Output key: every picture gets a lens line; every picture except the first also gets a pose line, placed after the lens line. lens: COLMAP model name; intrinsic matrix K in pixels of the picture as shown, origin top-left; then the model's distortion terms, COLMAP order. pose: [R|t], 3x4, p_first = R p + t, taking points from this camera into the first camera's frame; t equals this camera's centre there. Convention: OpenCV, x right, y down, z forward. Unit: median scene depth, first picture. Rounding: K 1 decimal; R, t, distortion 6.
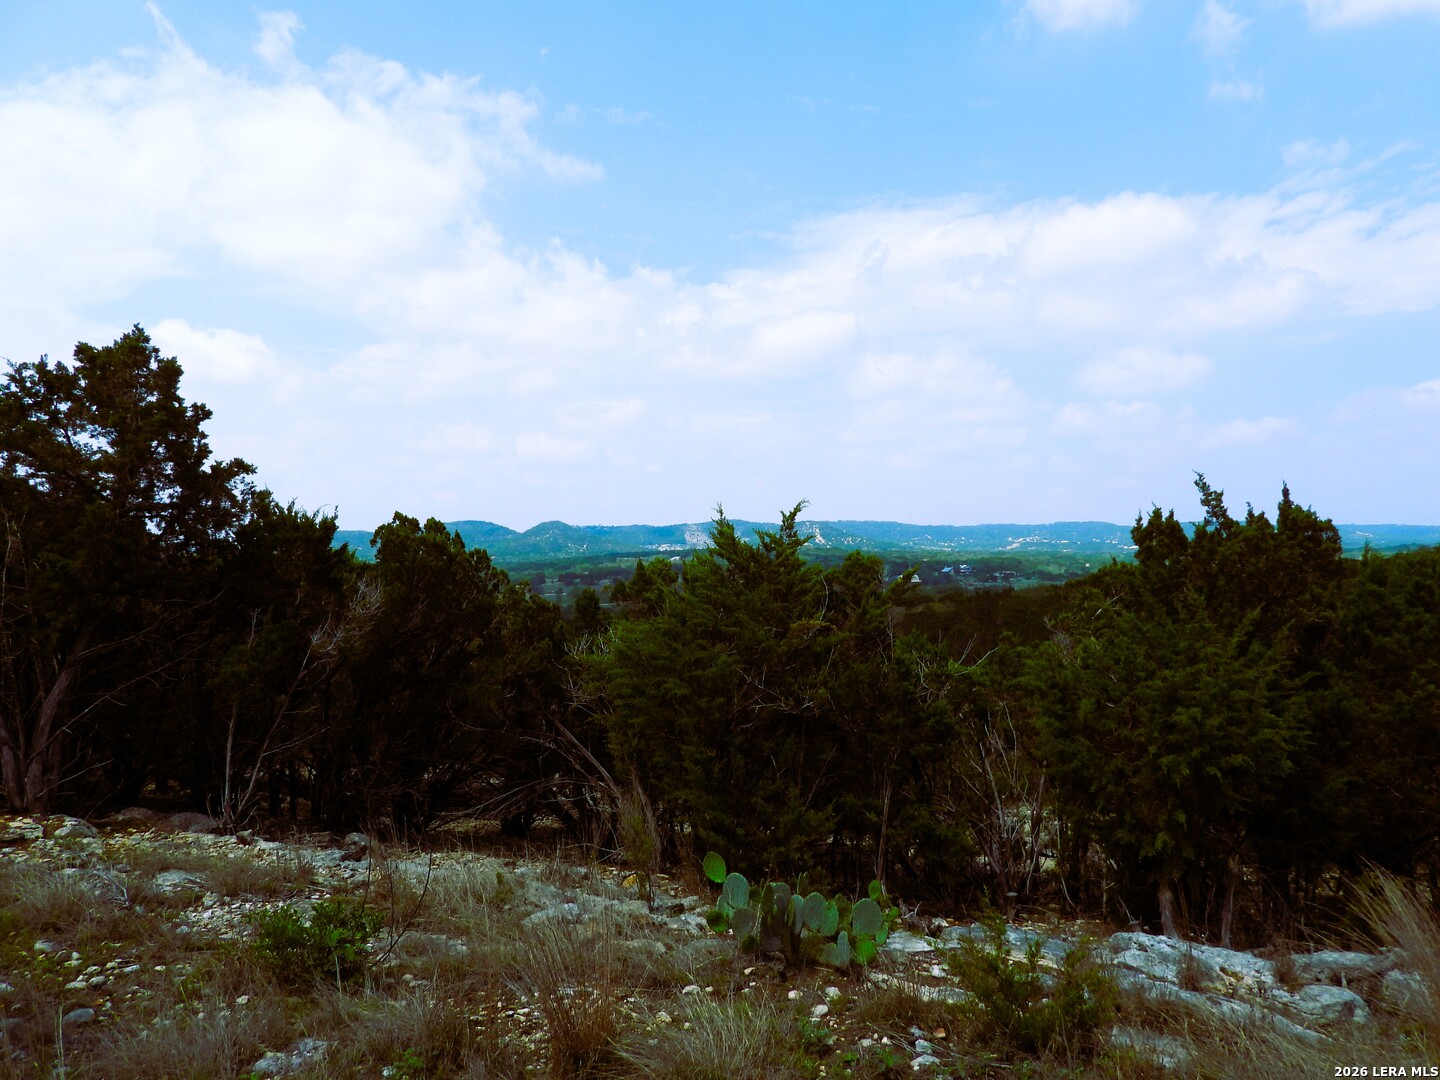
lens RADIAL K [[1030.3, 0, 723.1], [0, 1030.3, 539.9], [0, 0, 1]] dist [-0.022090, 0.009107]
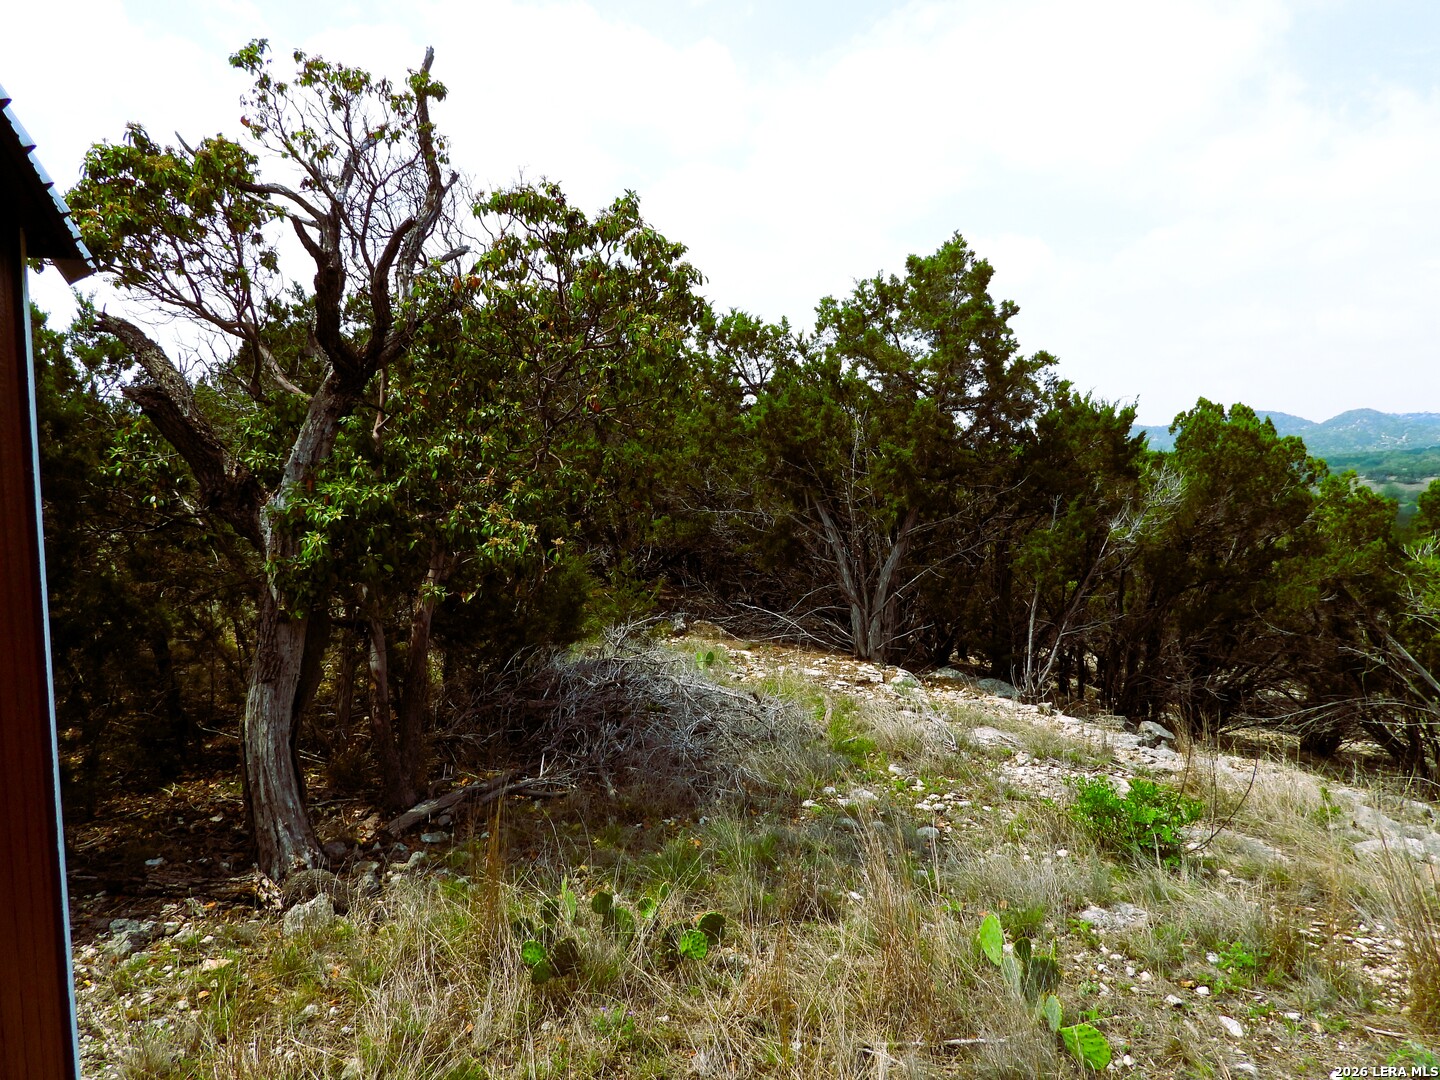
lens RADIAL K [[1030.3, 0, 723.1], [0, 1030.3, 539.9], [0, 0, 1]] dist [-0.022090, 0.009107]
pose [[0.754776, 0.053230, -0.653820, -0.026776], [0.013662, 0.995211, 0.096795, 0.006385], [0.655841, -0.081991, 0.750434, -0.009509]]
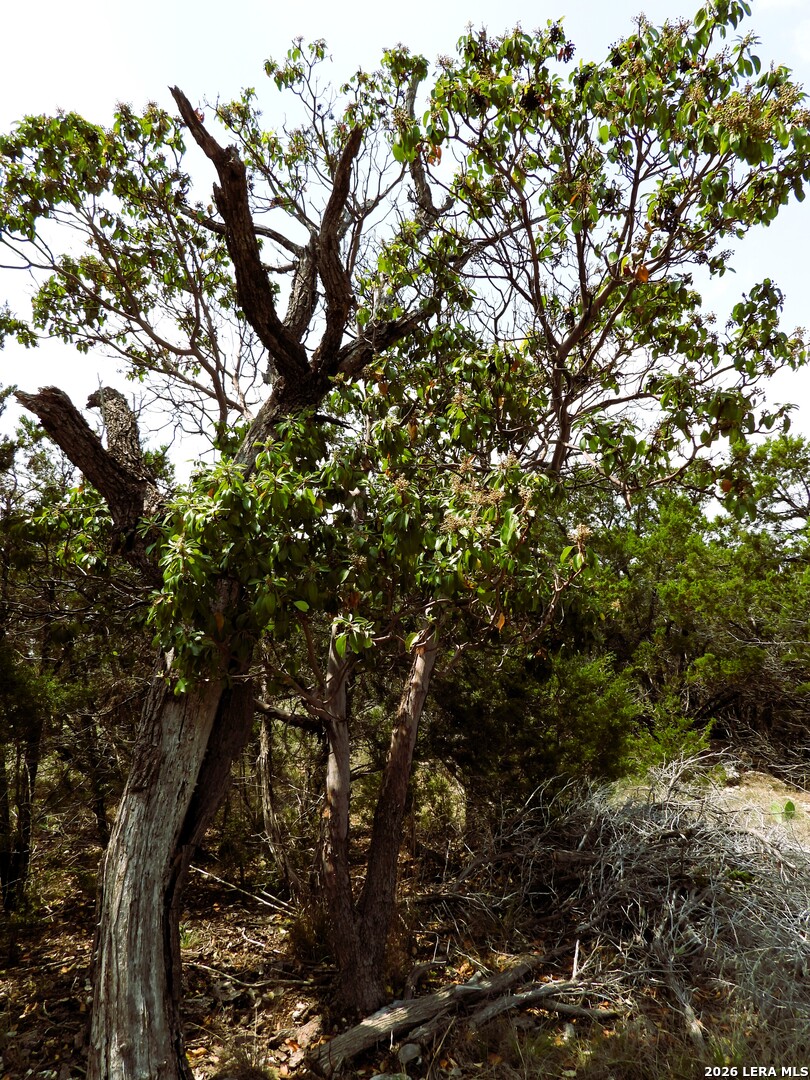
lens RADIAL K [[770.9, 0, 405.0], [0, 770.9, 540.0], [0, 0, 1]] dist [-0.007925, -0.002182]
pose [[0.439161, -0.139193, -0.887560, -0.281857], [0.038237, 0.989926, -0.136327, 0.087556], [0.897594, 0.025932, 0.440059, 0.206031]]
